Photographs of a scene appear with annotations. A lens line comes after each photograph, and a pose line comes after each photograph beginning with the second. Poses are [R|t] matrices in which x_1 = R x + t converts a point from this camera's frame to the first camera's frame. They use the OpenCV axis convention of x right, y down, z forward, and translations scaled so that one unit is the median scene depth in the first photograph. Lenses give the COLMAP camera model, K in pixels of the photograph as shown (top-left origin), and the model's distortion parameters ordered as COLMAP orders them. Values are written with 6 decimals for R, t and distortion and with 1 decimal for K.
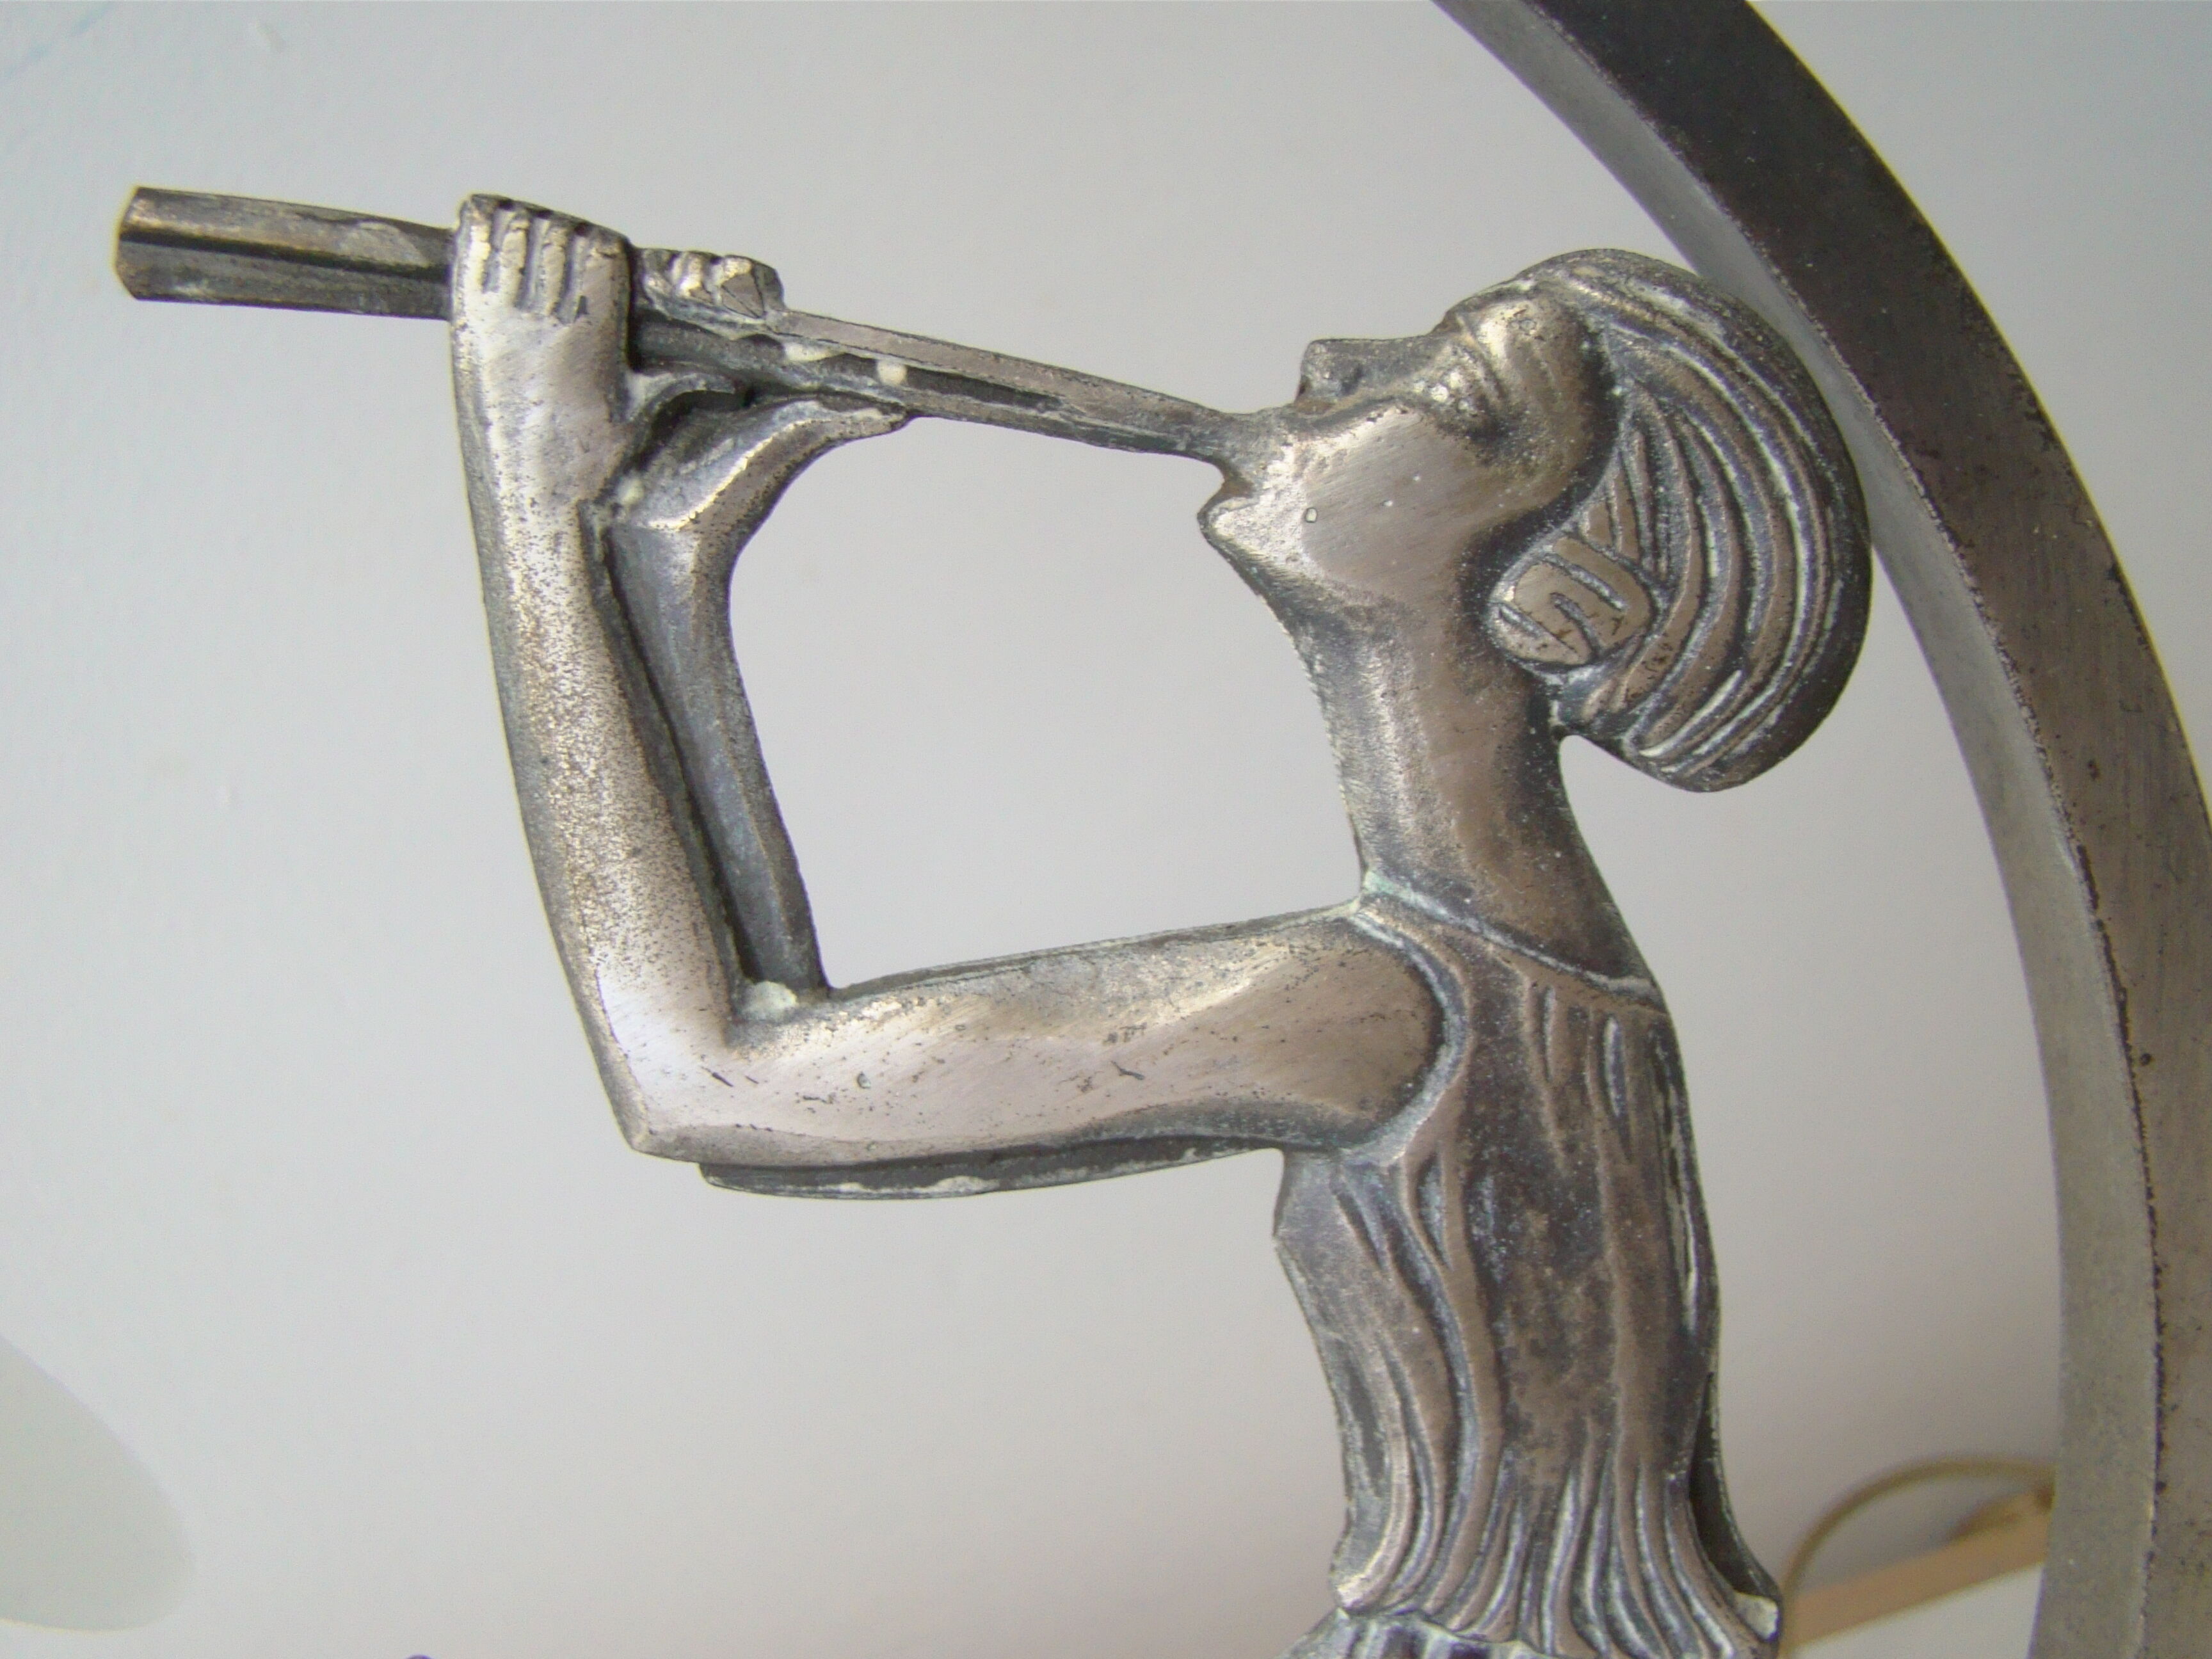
lens RADIAL K [[2018.8, 0, 1106.0], [0, 2018.8, 829.5], [0, 0, 1]] dist [-0.211720, 0.120590]
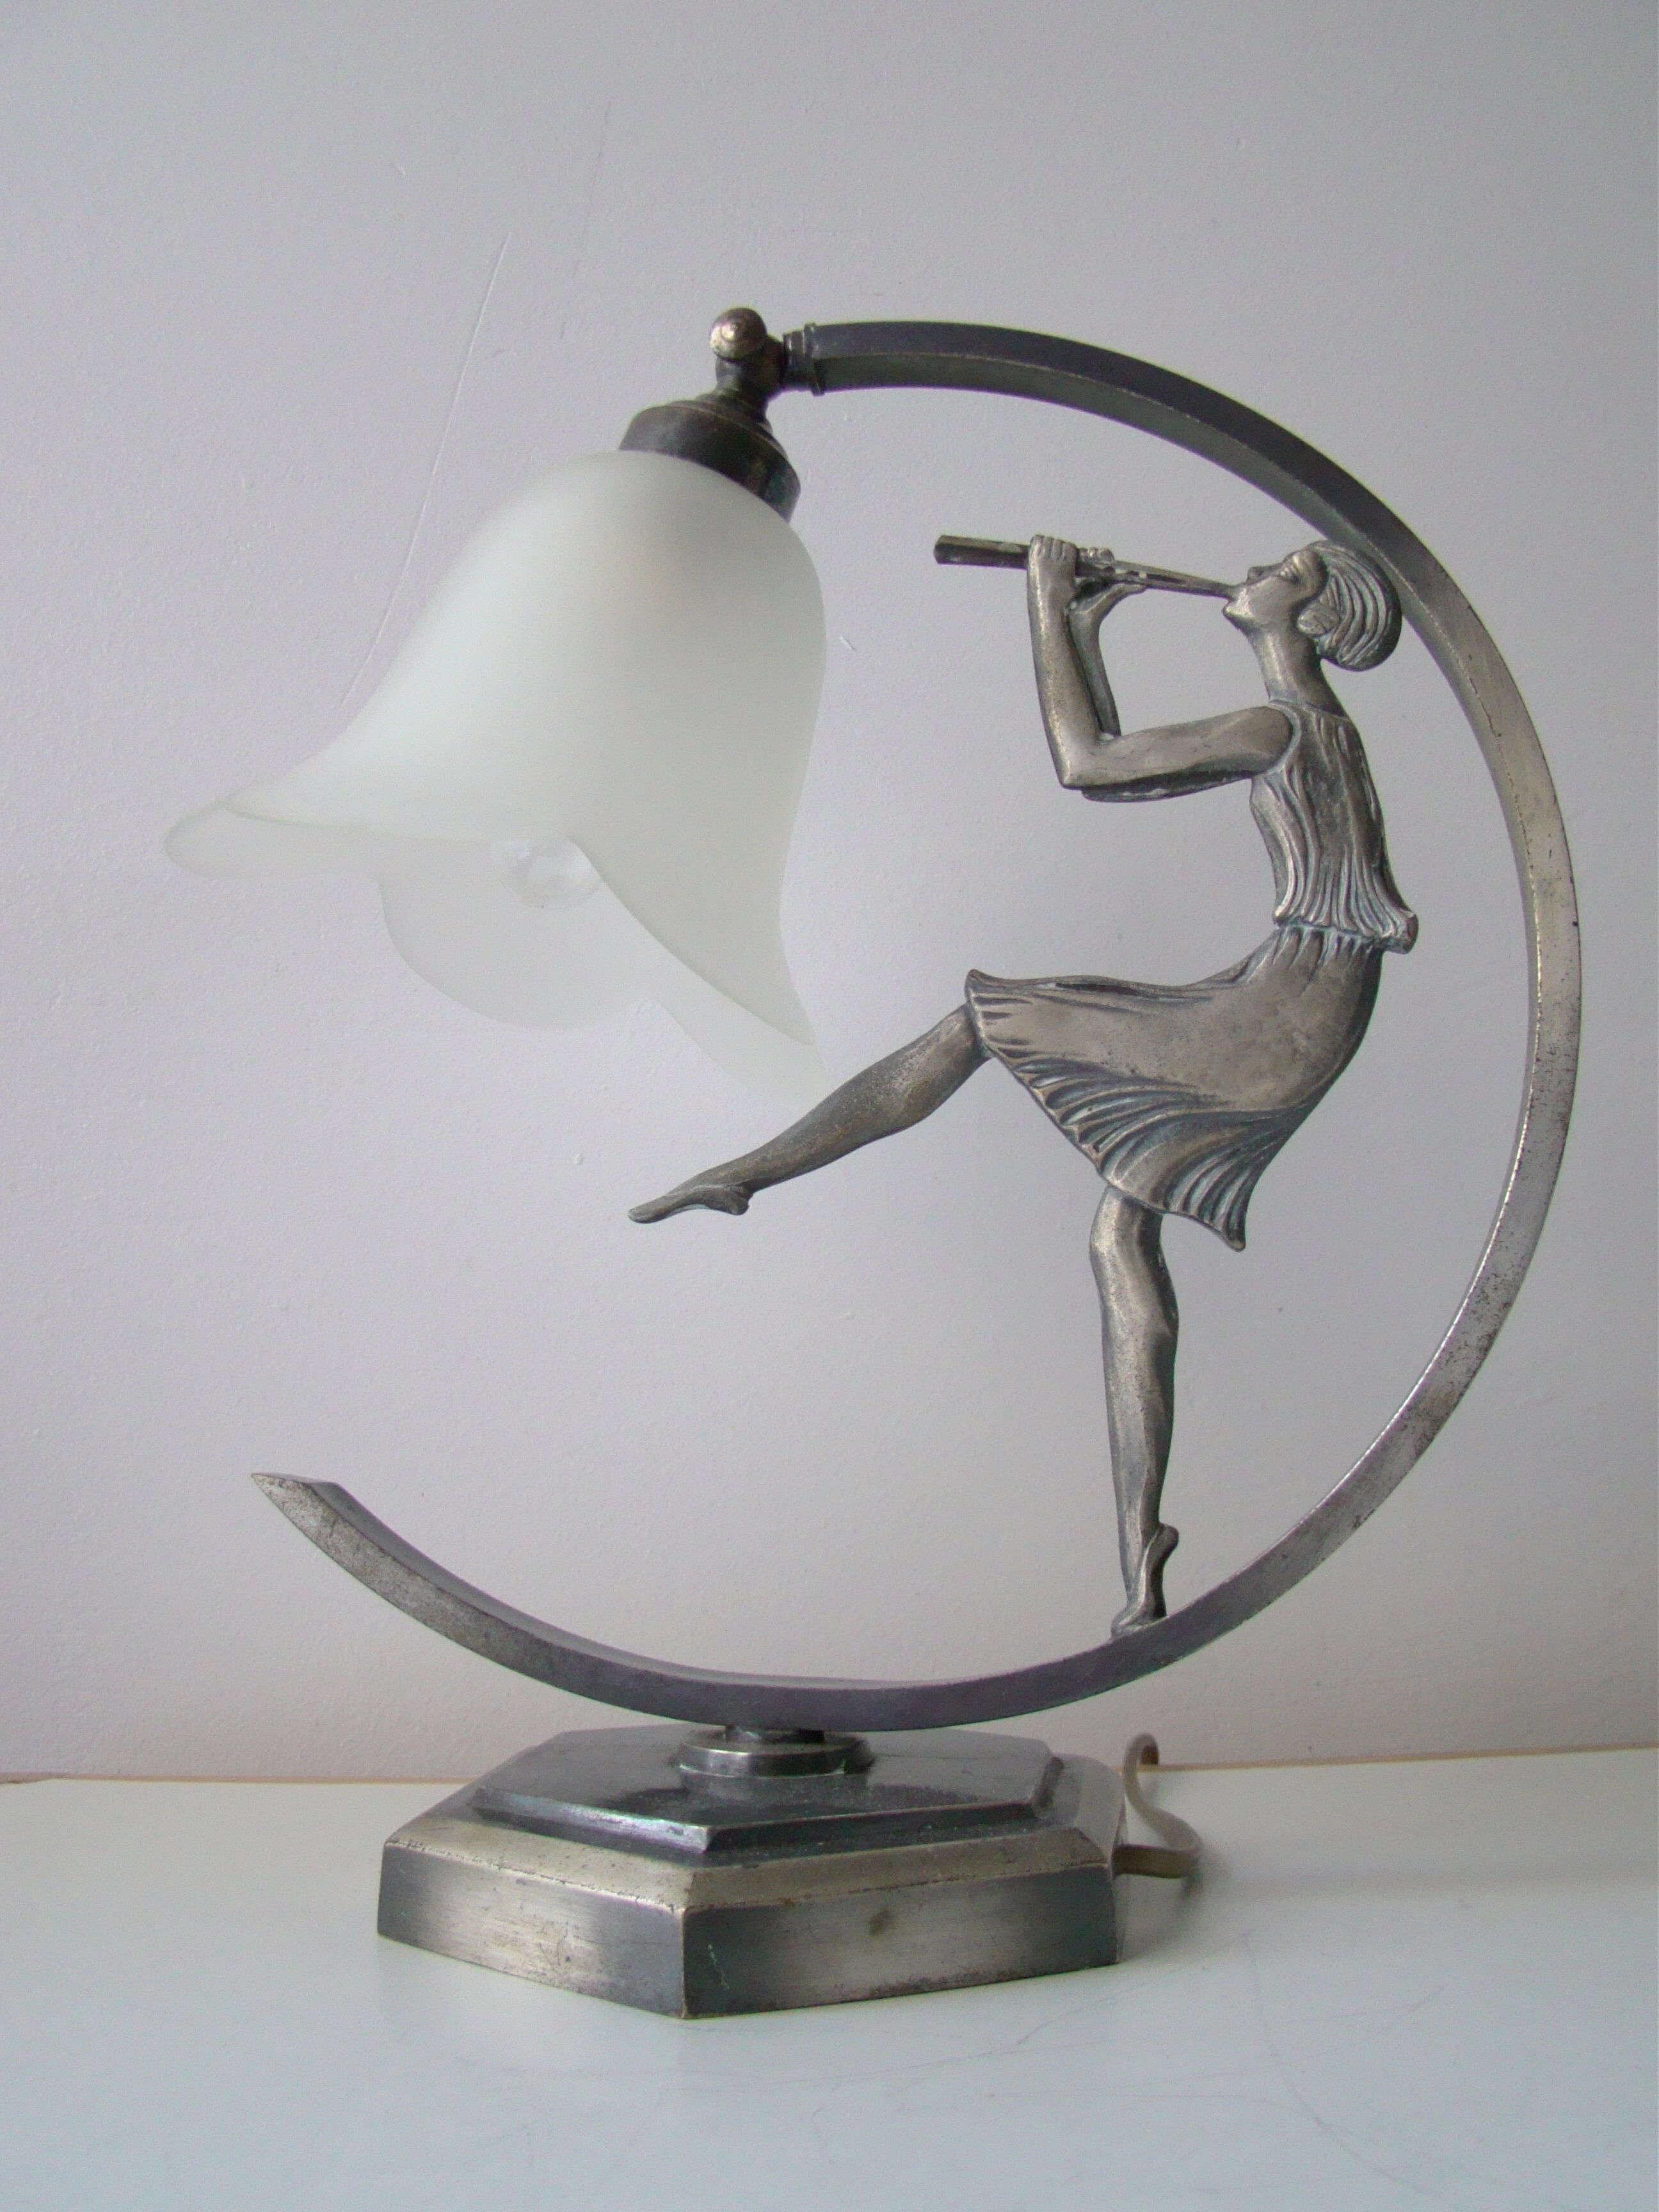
lens RADIAL K [[2054.8, 0, 829.5], [0, 2054.8, 1106.0], [0, 0, 1]] dist [-0.206415, 0.116571]
pose [[0.987527, 0.002631, -0.157428, -0.086096], [-0.059949, 0.930831, -0.360498, 2.158183], [0.145591, 0.365439, 0.919379, -2.304766]]
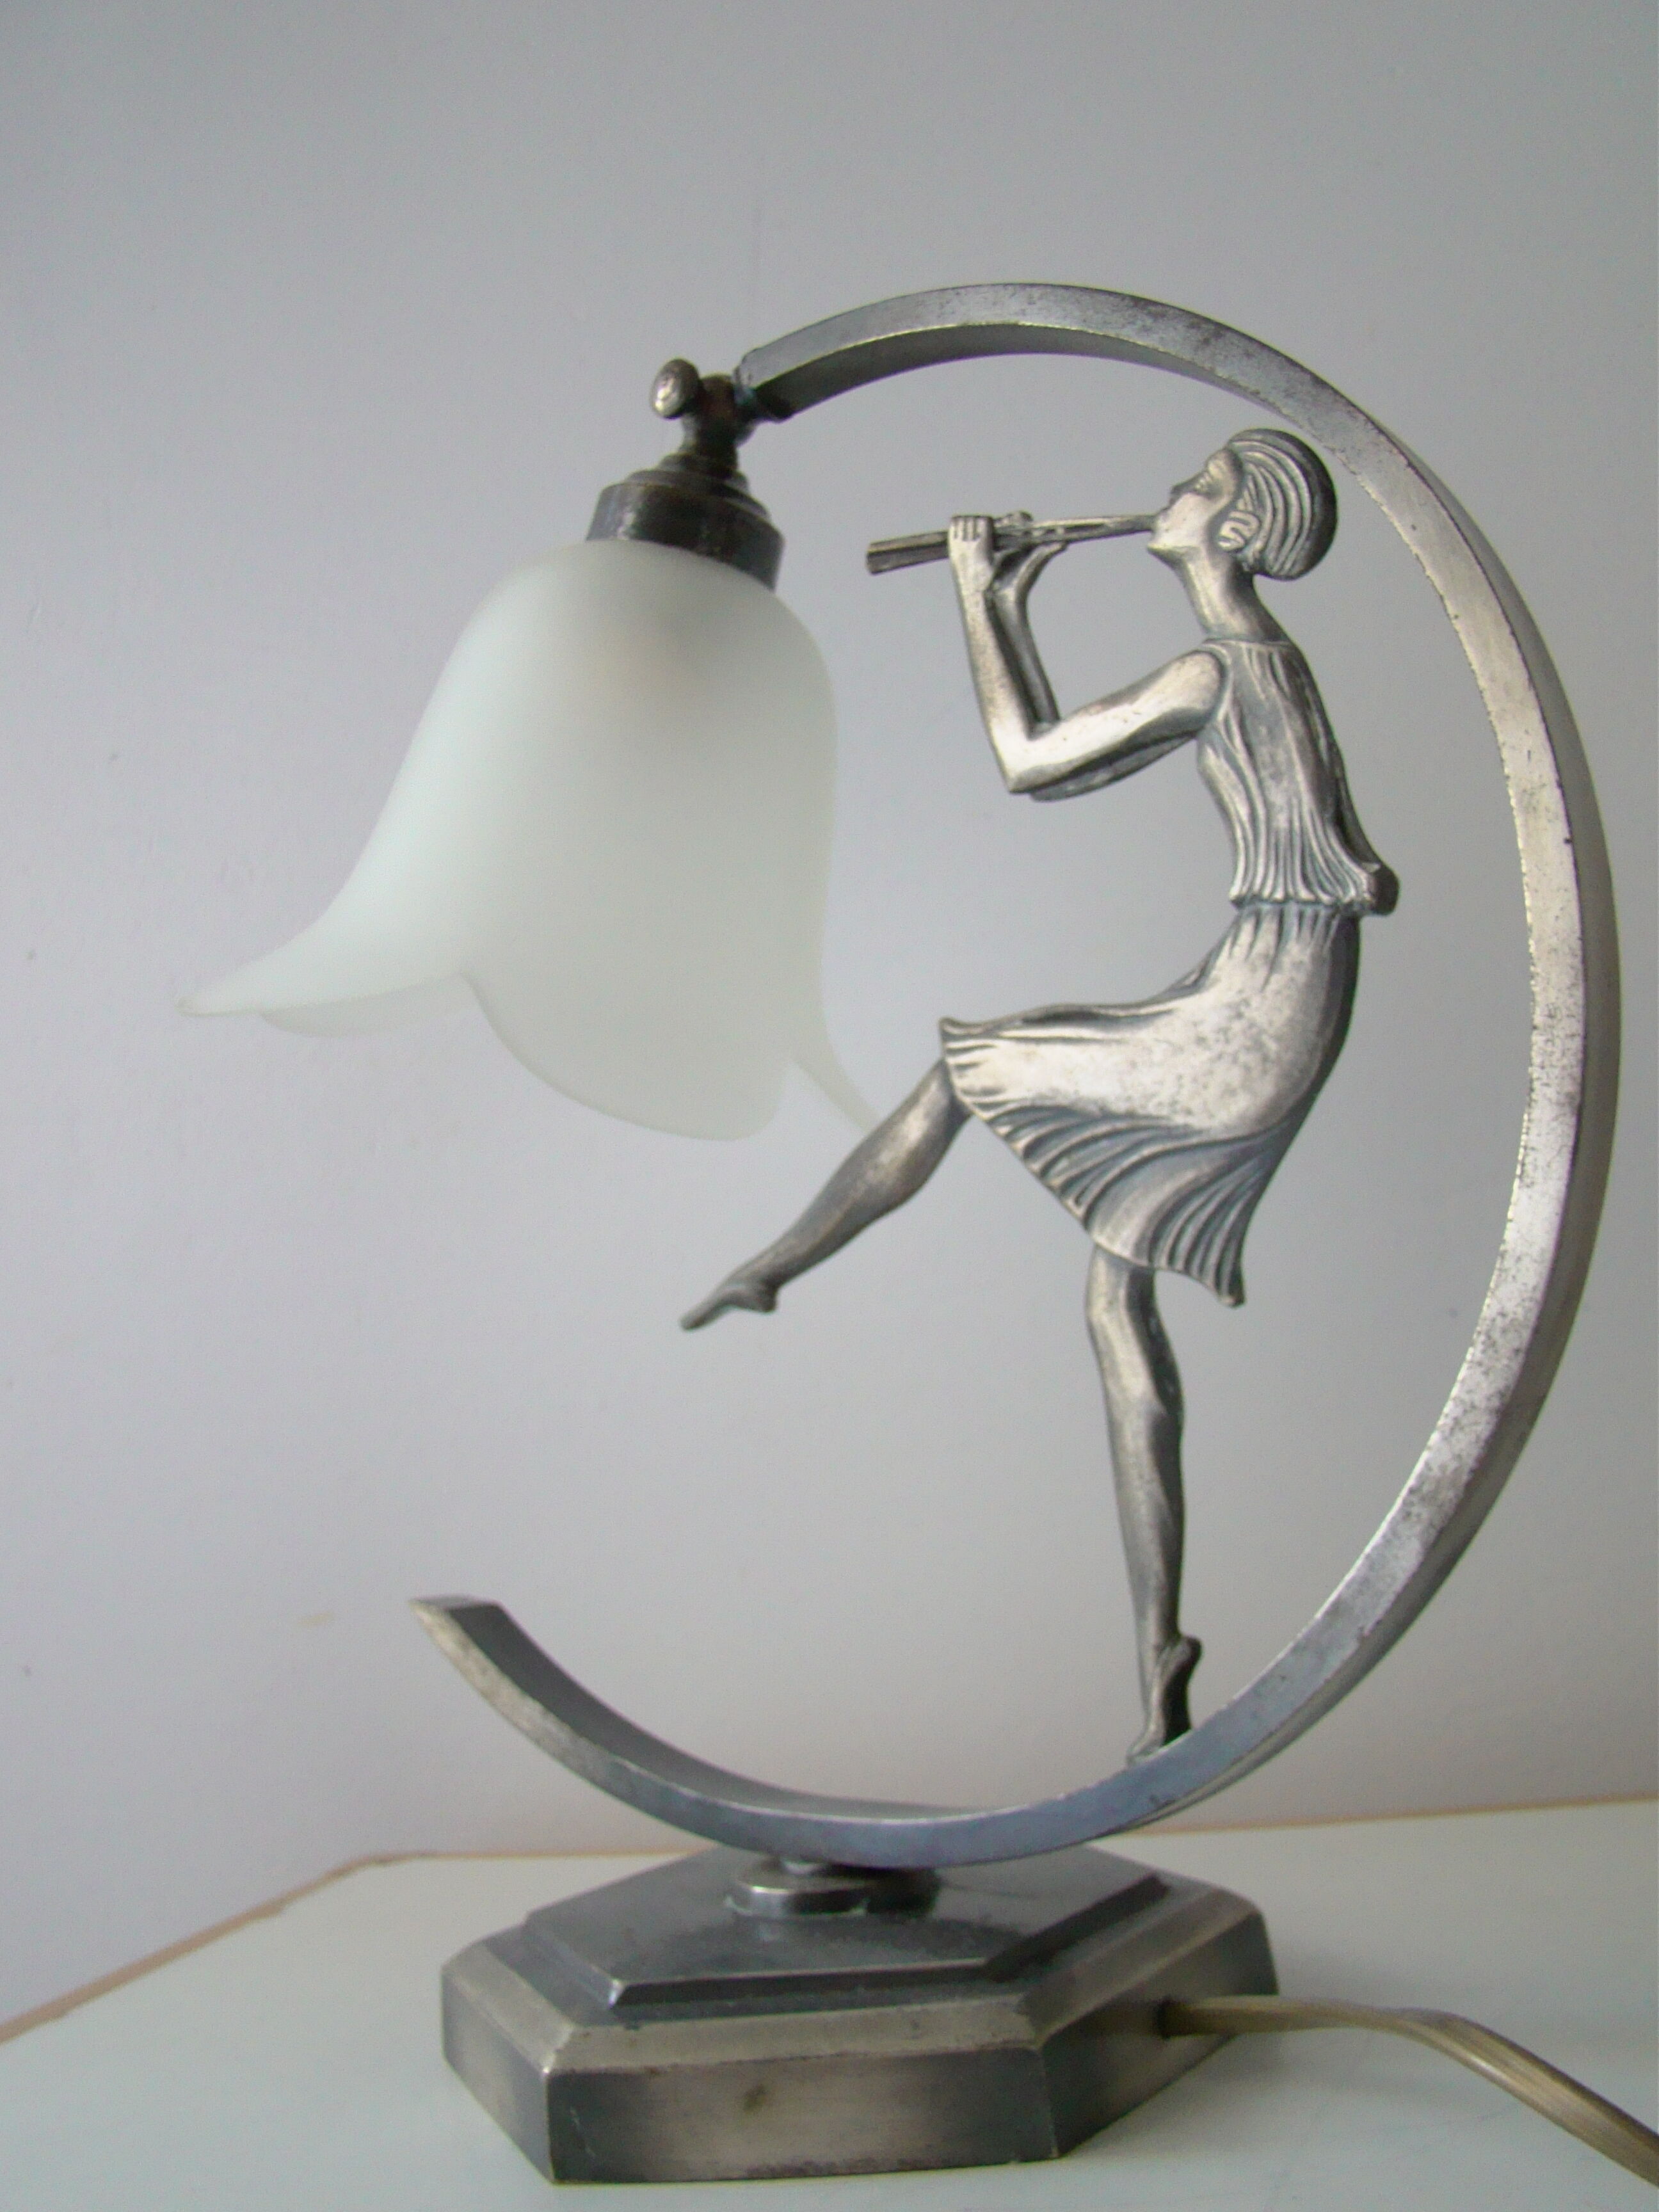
lens RADIAL K [[2018.8, 0, 829.5], [0, 2018.8, 1106.0], [0, 0, 1]] dist [-0.211720, 0.120590]
pose [[0.797583, -0.134747, -0.587967, 1.389892], [-0.073750, 0.945635, -0.316758, 1.744264], [0.598684, 0.296003, 0.744285, -1.415055]]
